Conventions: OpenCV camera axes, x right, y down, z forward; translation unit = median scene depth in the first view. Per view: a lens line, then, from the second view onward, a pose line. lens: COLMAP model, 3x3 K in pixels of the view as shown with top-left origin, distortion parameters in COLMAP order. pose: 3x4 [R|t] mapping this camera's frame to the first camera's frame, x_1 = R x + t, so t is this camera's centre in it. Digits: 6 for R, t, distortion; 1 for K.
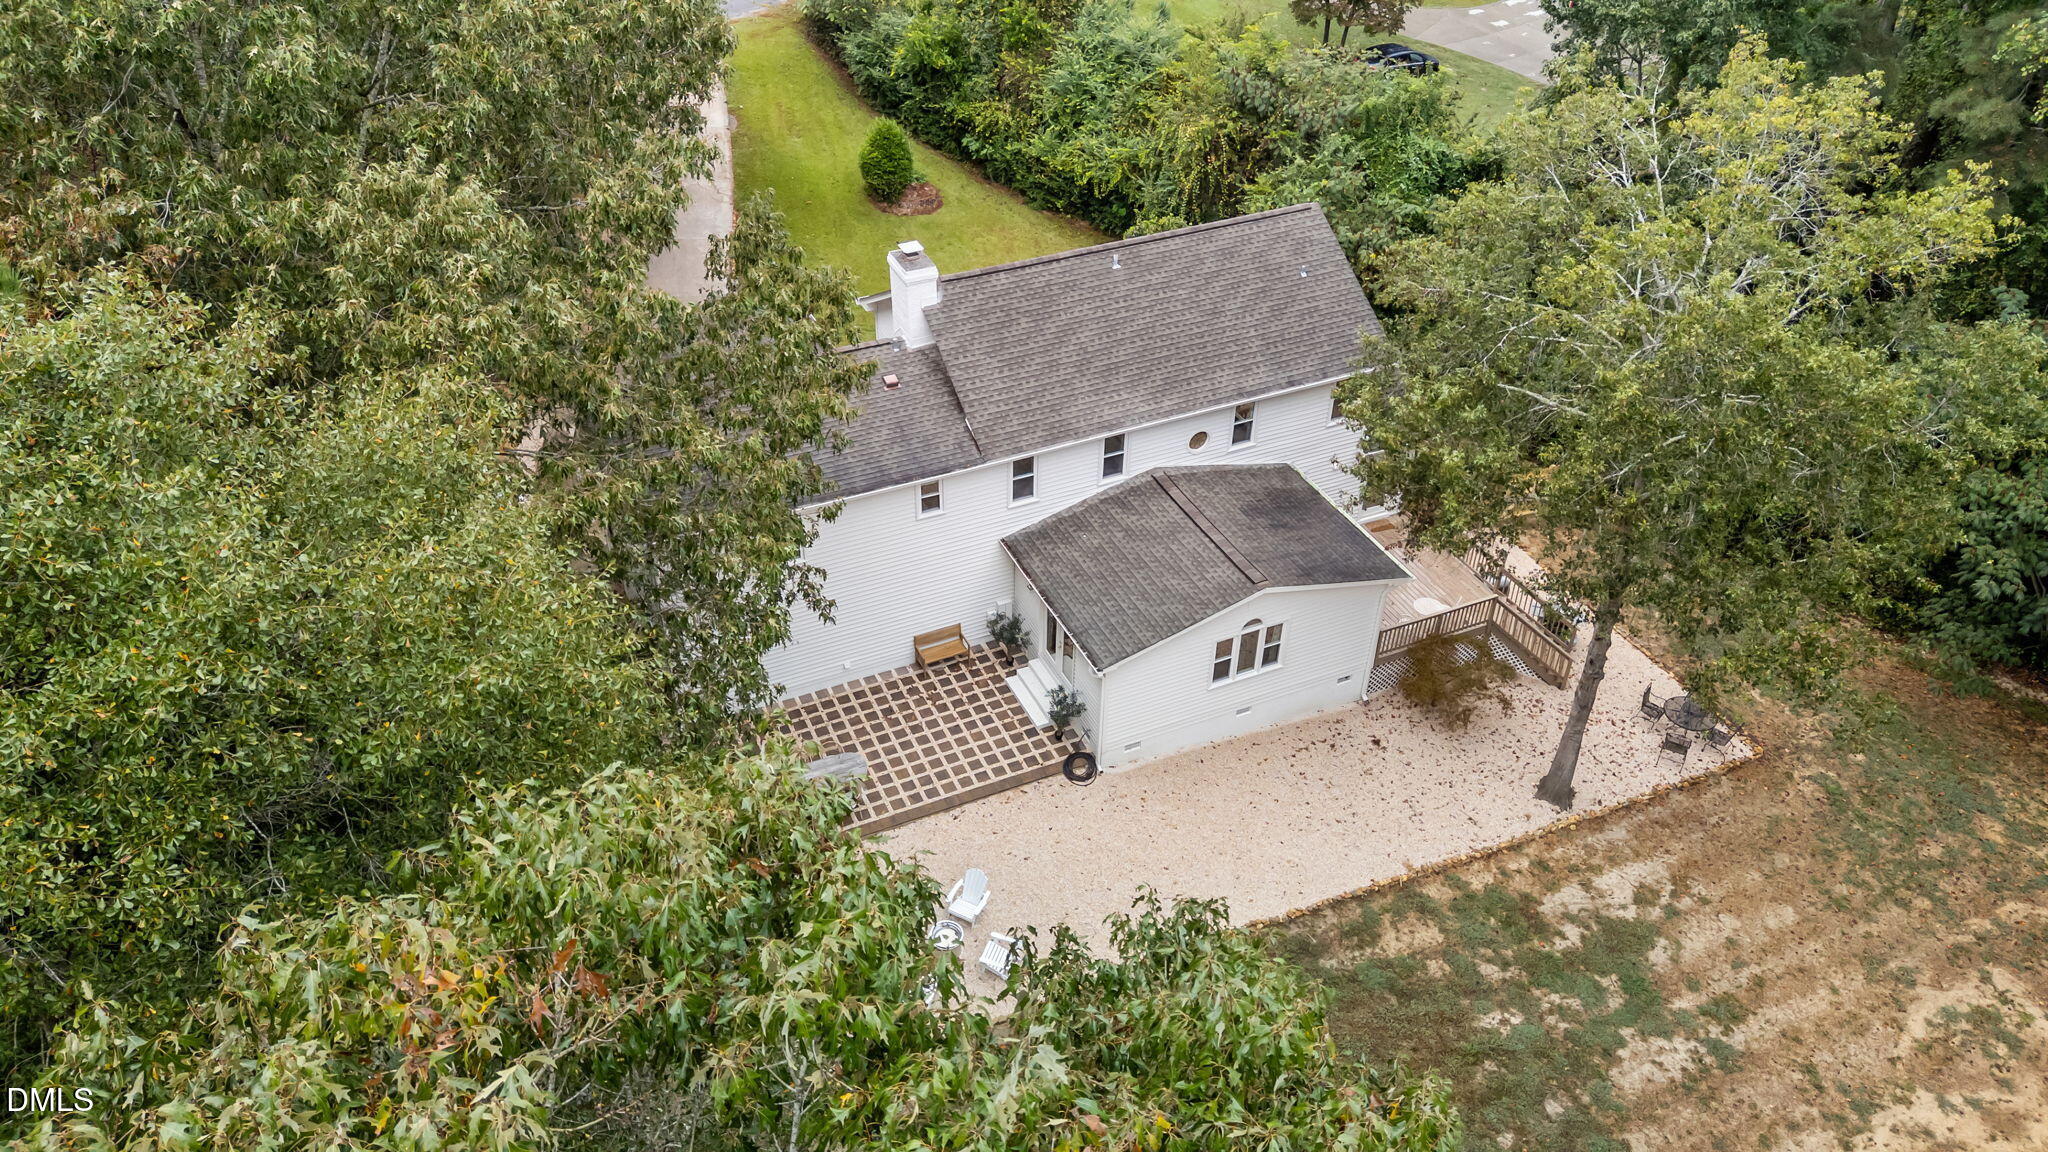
lens RADIAL K [[1505.9, 0, 1032.5], [0, 1505.9, 573.1], [0, 0, 1]] dist [0.054503, -0.032052]
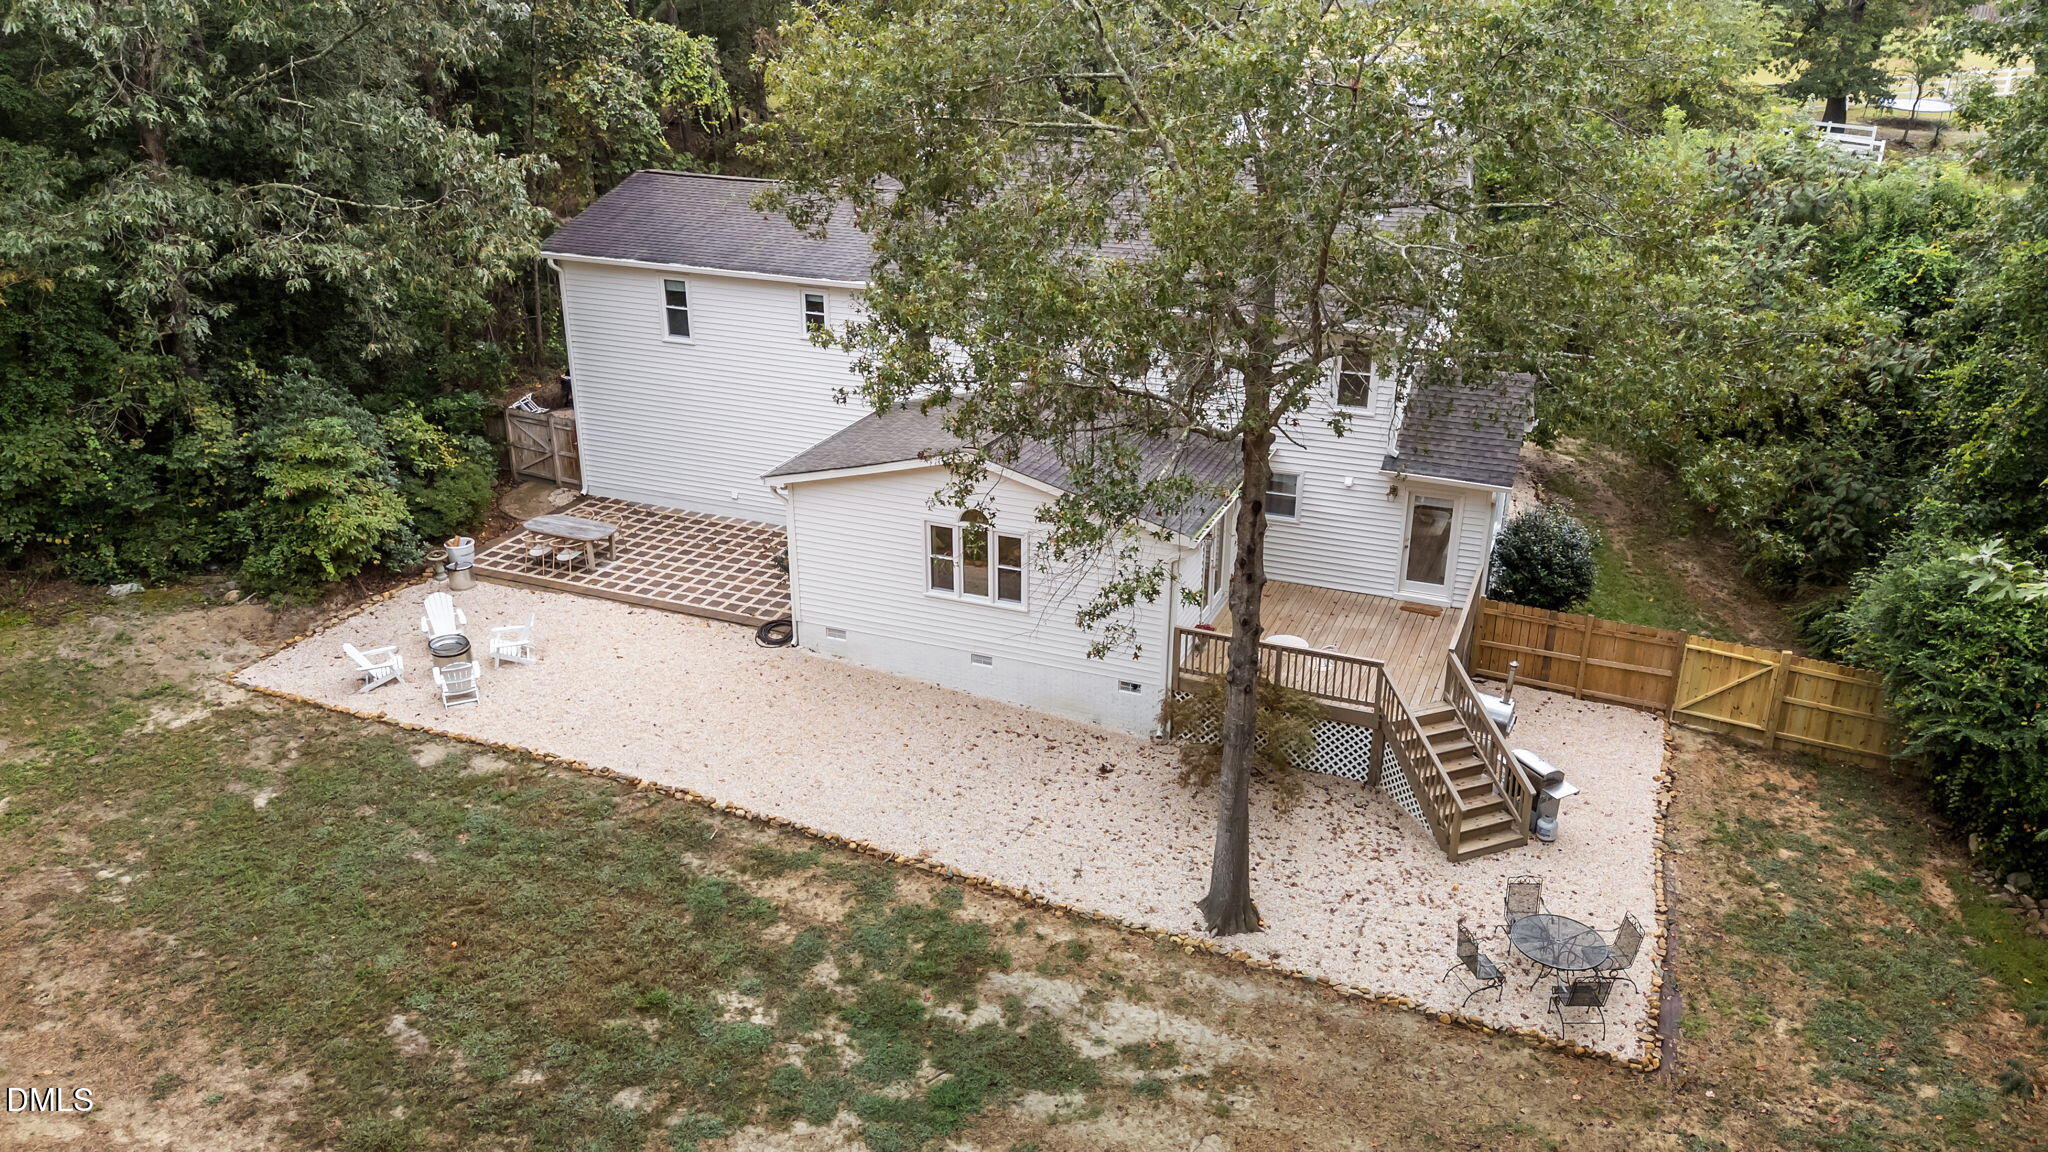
lens RADIAL K [[1505.9, 0, 1022.2], [0, 1505.9, 577.2], [0, 0, 1]] dist [0.054503, -0.032052]
pose [[0.681743, 0.269304, -0.680222, 0.681930], [-0.440599, 0.893392, -0.087885, 0.115687], [0.584037, 0.359620, 0.727719, 0.458696]]
